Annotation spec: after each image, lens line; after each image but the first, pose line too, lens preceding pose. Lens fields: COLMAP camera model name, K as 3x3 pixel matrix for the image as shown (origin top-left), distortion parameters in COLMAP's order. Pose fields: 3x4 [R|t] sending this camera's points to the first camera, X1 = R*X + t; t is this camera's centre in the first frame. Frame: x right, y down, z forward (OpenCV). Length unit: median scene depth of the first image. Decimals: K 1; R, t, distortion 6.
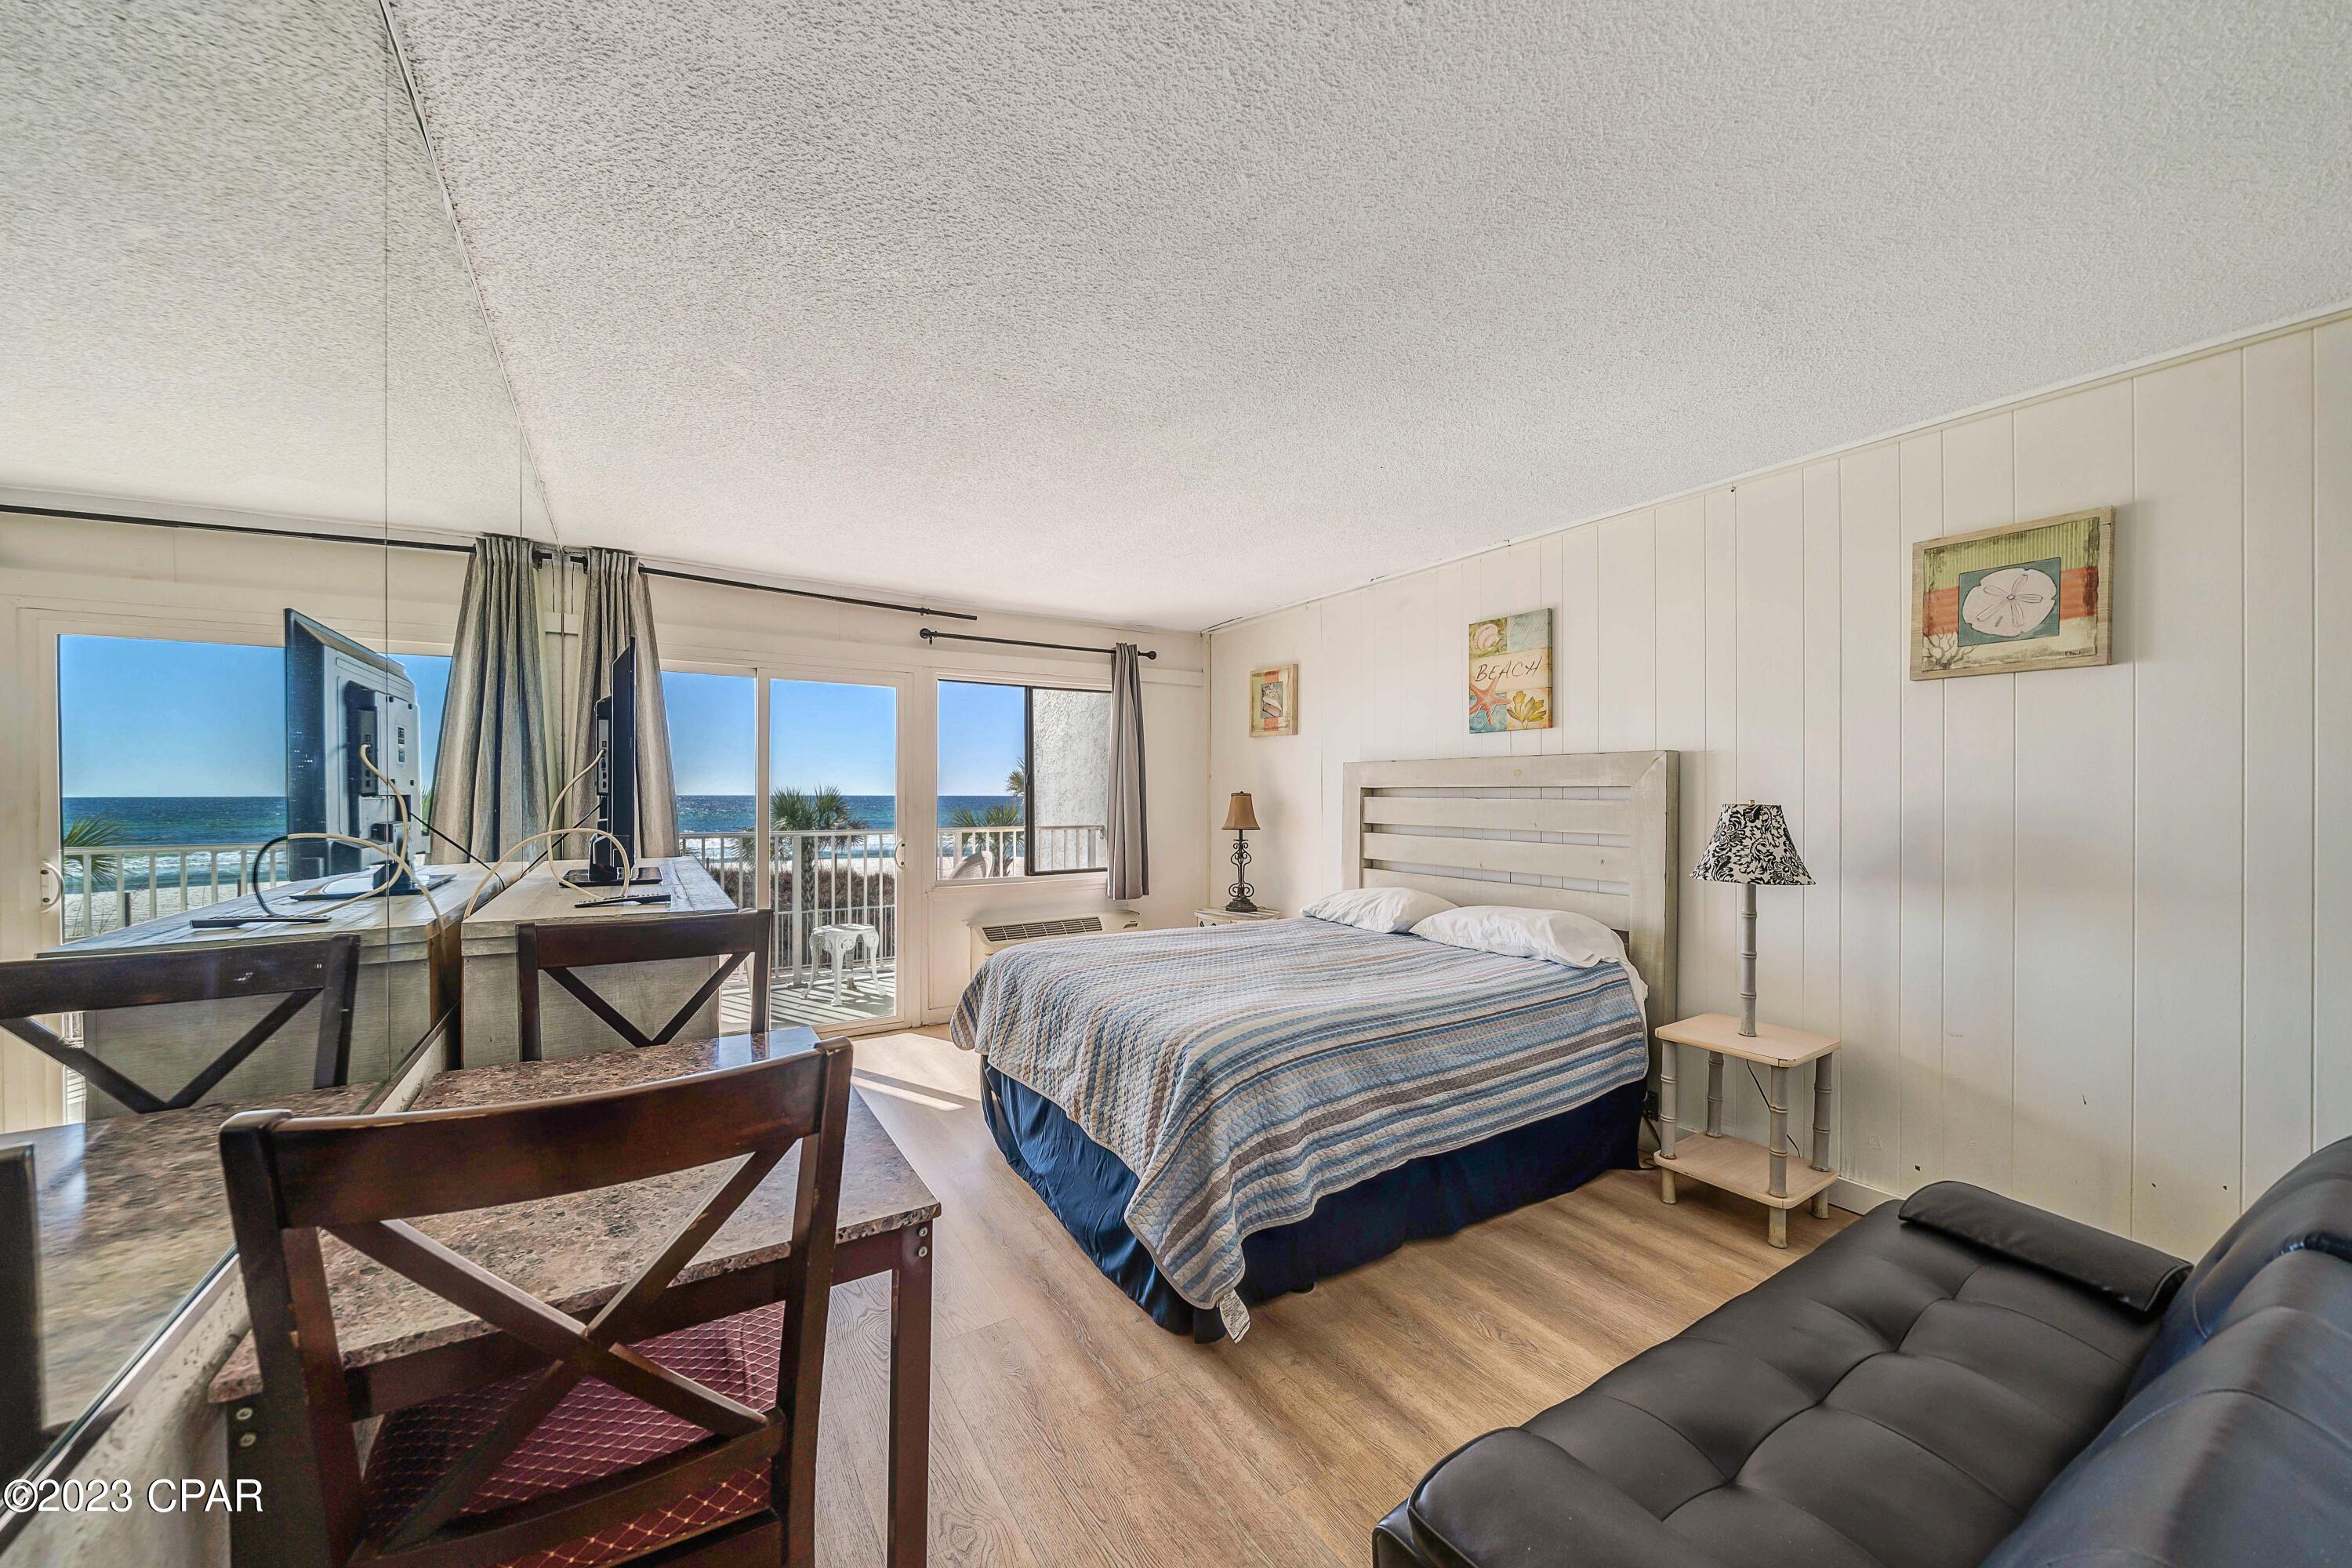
lens RADIAL K [[816.7, 0, 1189.7], [0, 816.7, 797.2], [0, 0, 1]] dist [-0.001229, -0.000909]
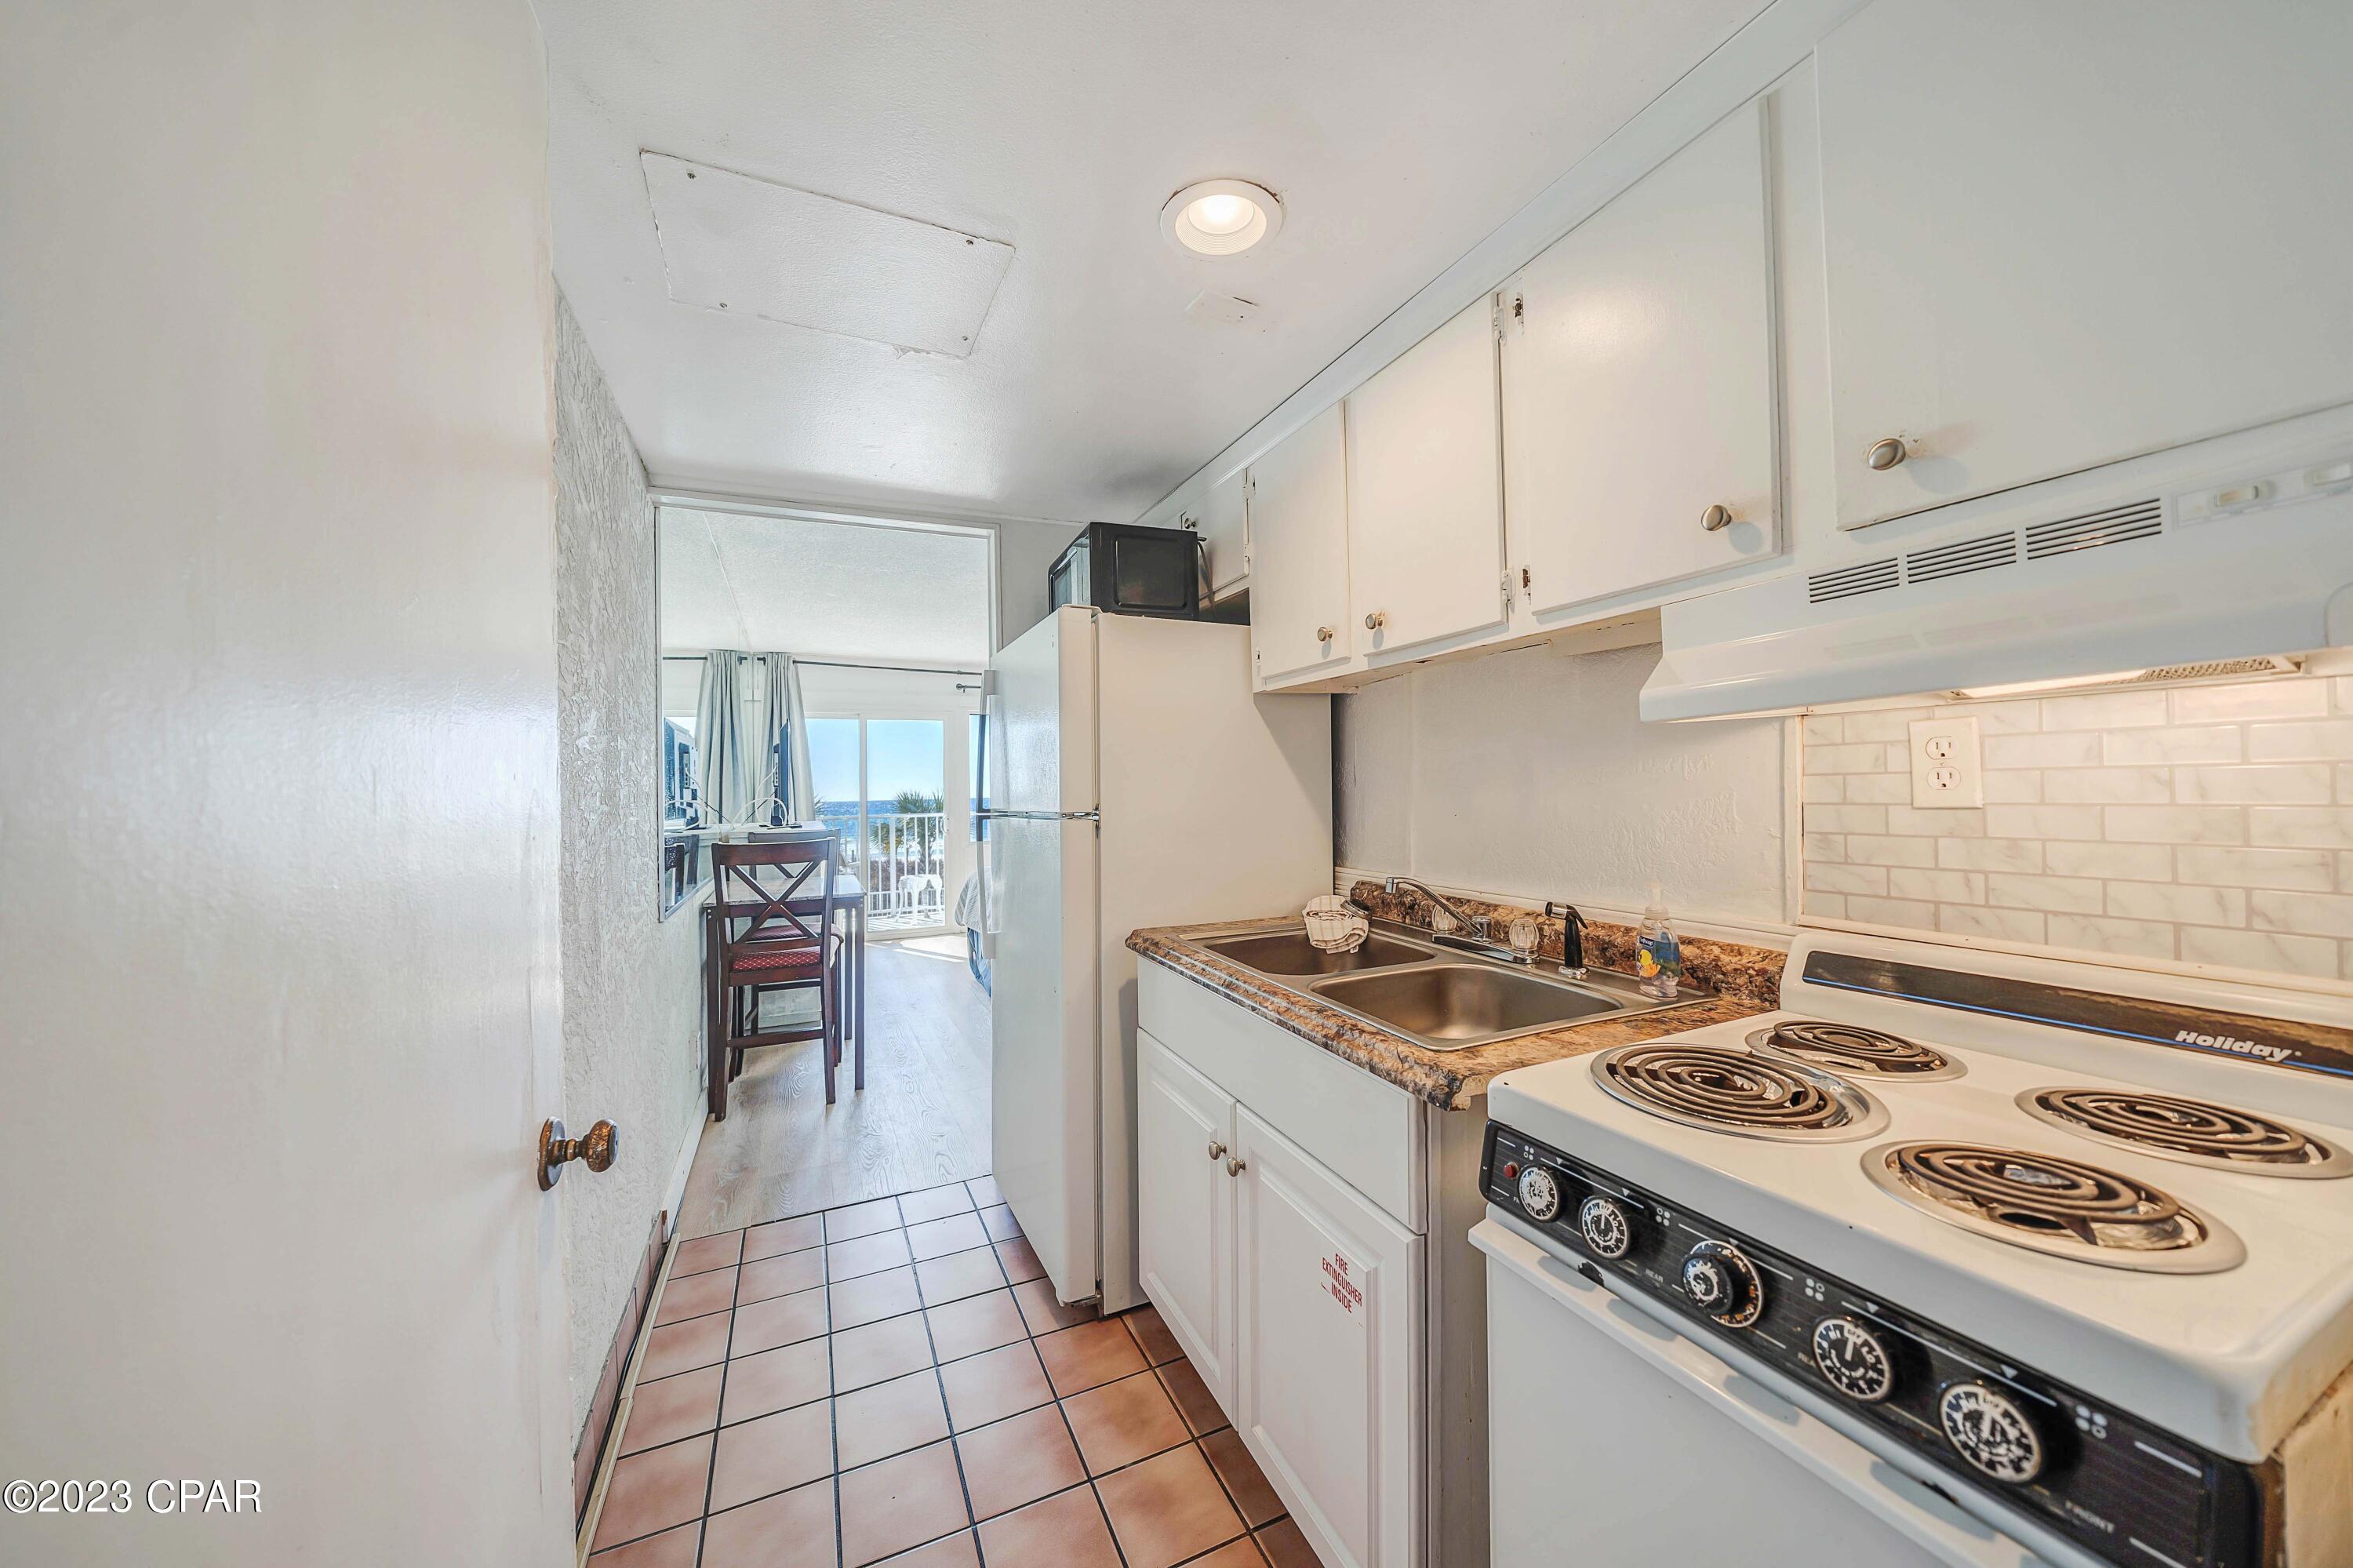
lens RADIAL K [[817.0, 0, 1215.3], [0, 817.0, 774.6], [0, 0, 1]] dist [-0.001229, -0.000909]
pose [[0.992489, -0.016720, -0.121190, 0.446510], [0.014212, 0.999667, -0.021532, 0.016137], [0.121509, 0.019648, 0.992396, -0.642065]]
